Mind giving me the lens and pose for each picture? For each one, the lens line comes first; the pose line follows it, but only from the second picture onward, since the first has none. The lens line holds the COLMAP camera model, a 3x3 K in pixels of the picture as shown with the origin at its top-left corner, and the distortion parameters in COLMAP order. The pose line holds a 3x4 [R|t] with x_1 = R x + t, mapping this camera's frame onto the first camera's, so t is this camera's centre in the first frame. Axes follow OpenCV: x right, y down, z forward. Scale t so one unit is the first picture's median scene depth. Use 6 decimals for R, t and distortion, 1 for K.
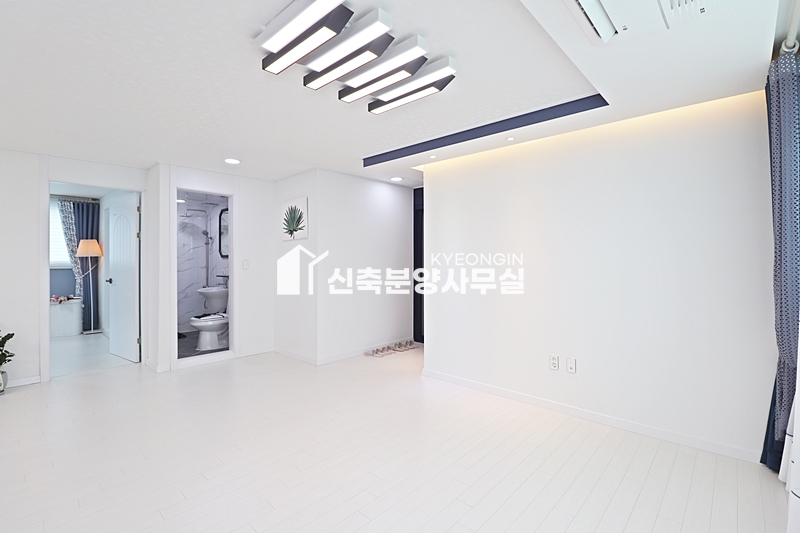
lens RADIAL K [[375.9, 0, 385.2], [0, 375.9, 263.1], [0, 0, 1]] dist [-0.000529, -0.000112]
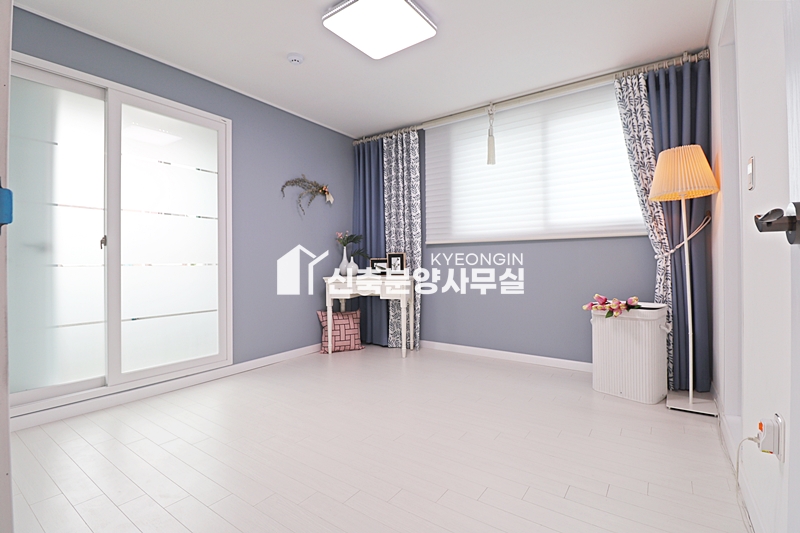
lens RADIAL K [[344.4, 0, 400.0], [0, 344.4, 266.5], [0, 0, 1]] dist [-0.041462, -0.000009]
pose [[0.182761, 0.000139, -0.983157, -0.510901], [-0.004122, 0.999991, -0.000624, 0.052347], [0.983149, 0.004167, 0.182760, 0.656997]]
